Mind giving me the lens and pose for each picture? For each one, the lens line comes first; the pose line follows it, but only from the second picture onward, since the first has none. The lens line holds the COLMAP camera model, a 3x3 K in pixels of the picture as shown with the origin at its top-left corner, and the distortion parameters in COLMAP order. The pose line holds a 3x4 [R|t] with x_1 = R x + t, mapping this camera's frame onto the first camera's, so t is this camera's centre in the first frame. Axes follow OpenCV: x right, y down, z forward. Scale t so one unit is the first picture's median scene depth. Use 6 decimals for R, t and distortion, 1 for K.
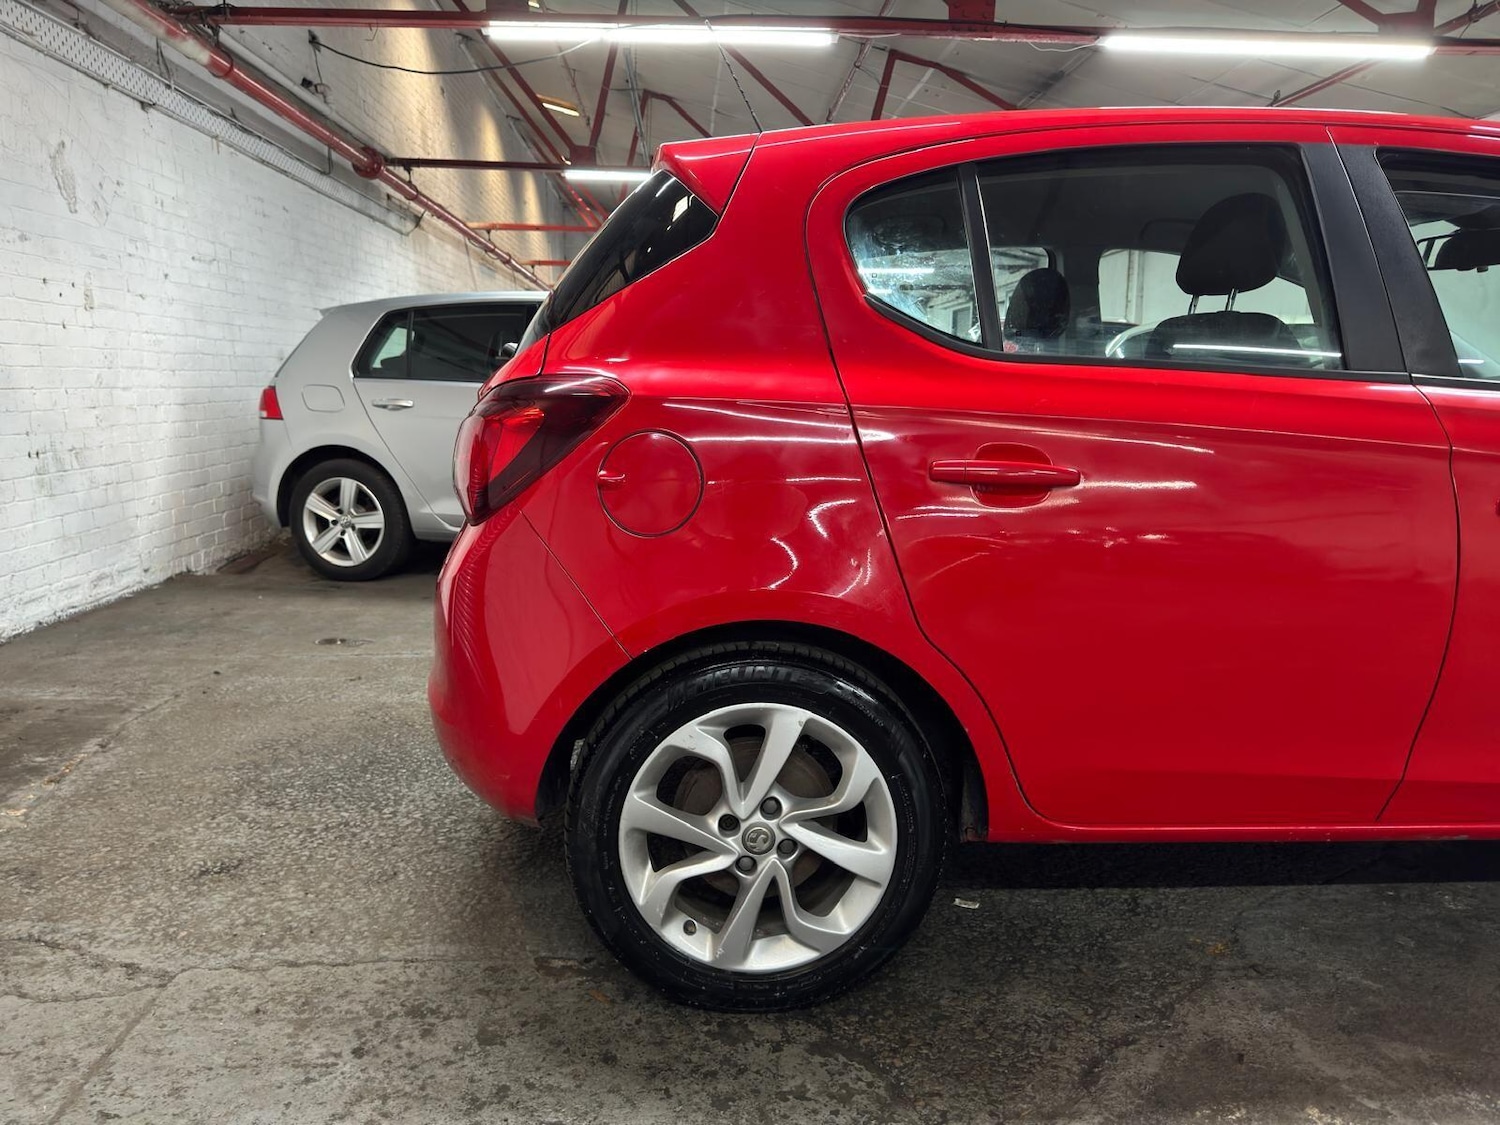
lens RADIAL K [[1066.4, 0, 750.8], [0, 1066.4, 565.0], [0, 0, 1]] dist [0.011433, -0.012645]
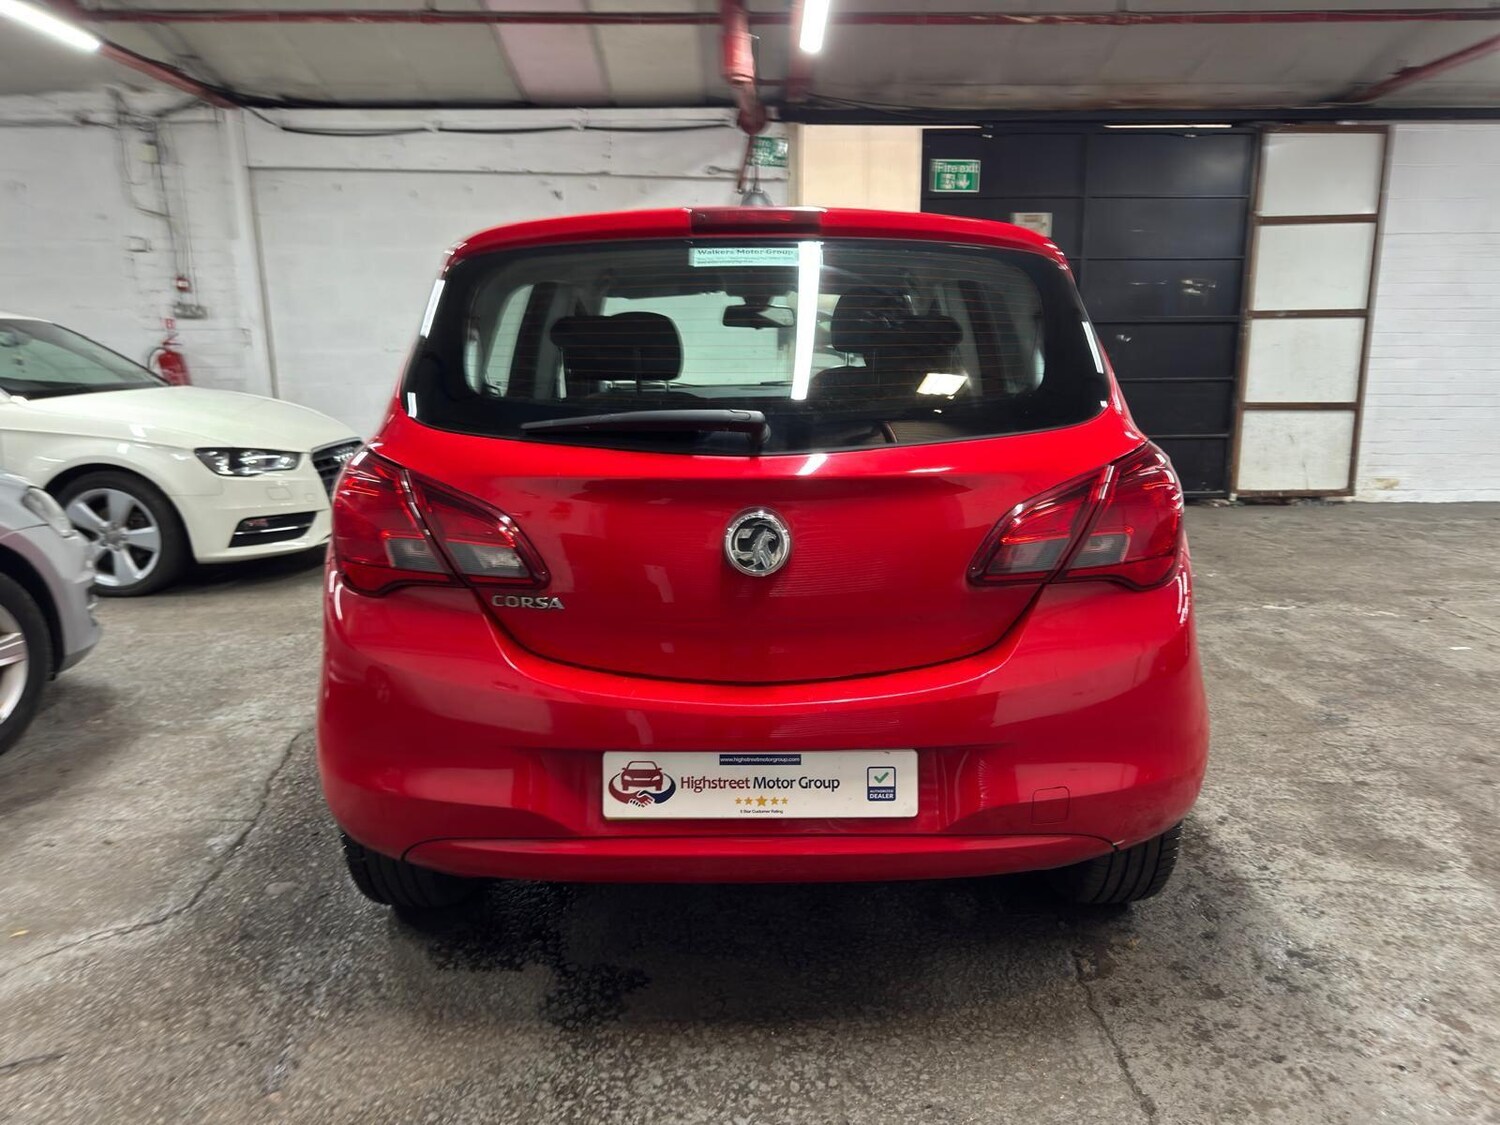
lens RADIAL K [[1066.4, 0, 758.0], [0, 1066.4, 589.4], [0, 0, 1]] dist [0.011433, -0.012645]
pose [[0.050556, -0.223299, 0.973438, -1.246121], [0.175693, 0.961473, 0.211429, -0.312137], [-0.983146, 0.160338, 0.087840, 1.236631]]
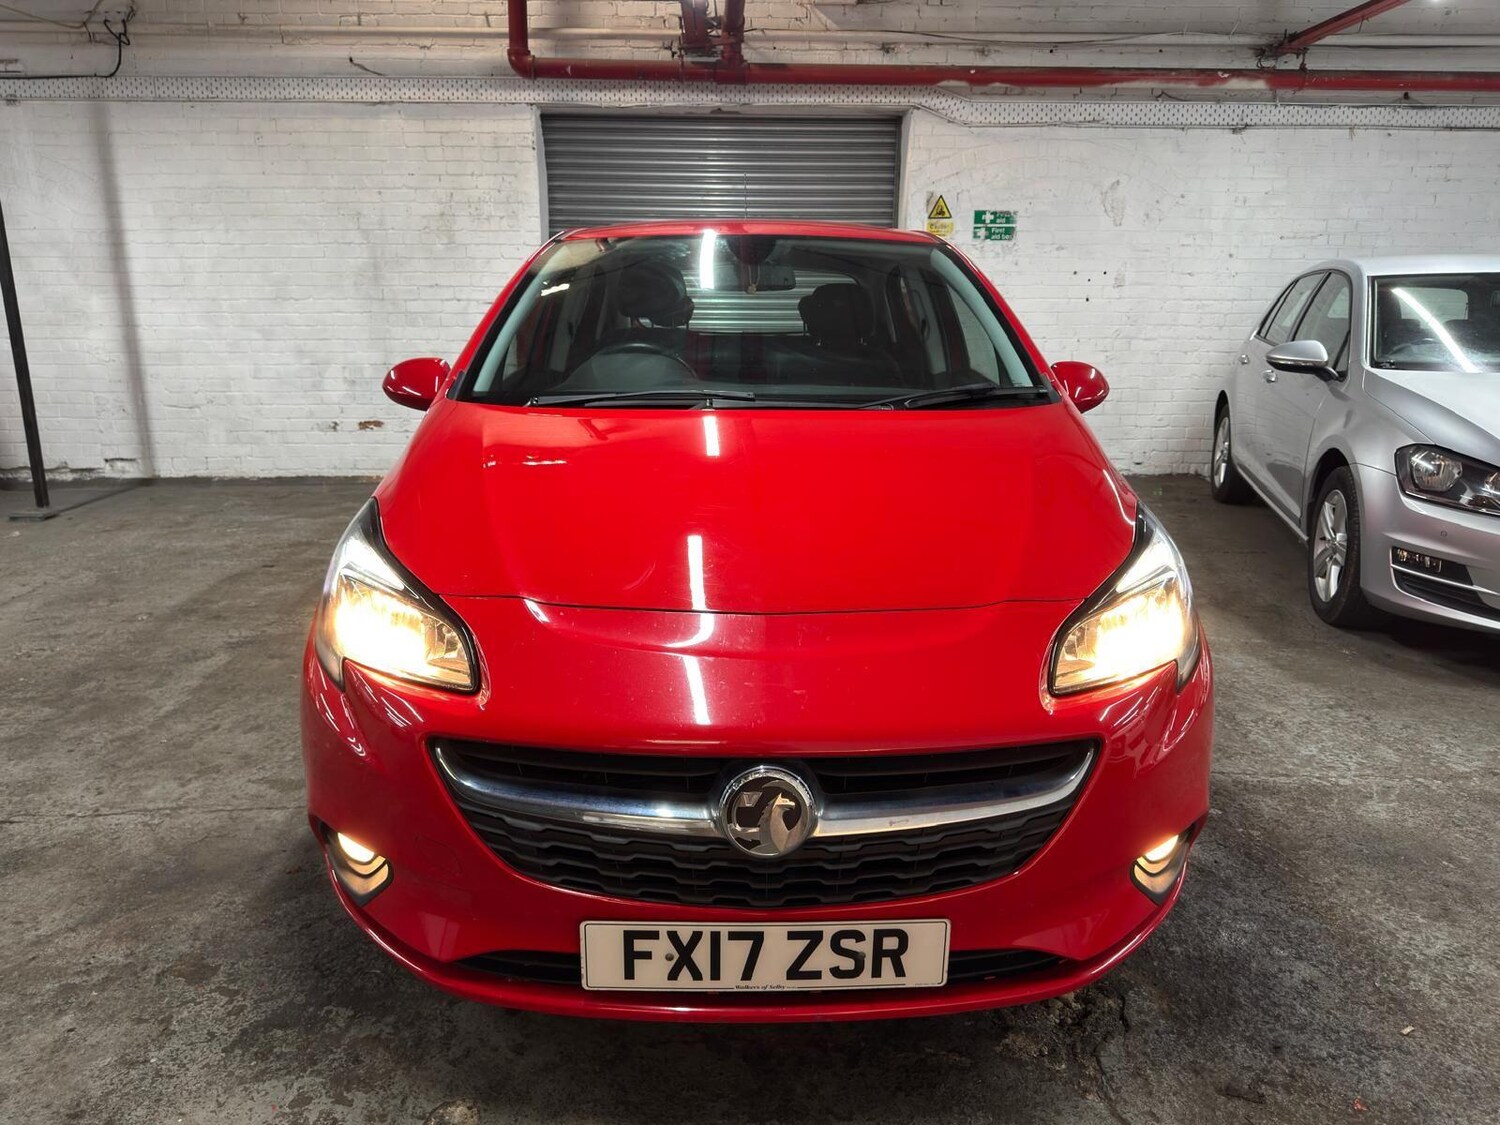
lens RADIAL K [[1066.4, 0, 757.7], [0, 1066.4, 563.4], [0, 0, 1]] dist [0.011433, -0.012645]
pose [[-0.031361, 0.242987, -0.969522, 2.604151], [-0.178321, 0.953077, 0.244634, -0.372821], [0.983473, 0.180558, 0.013440, 1.398565]]
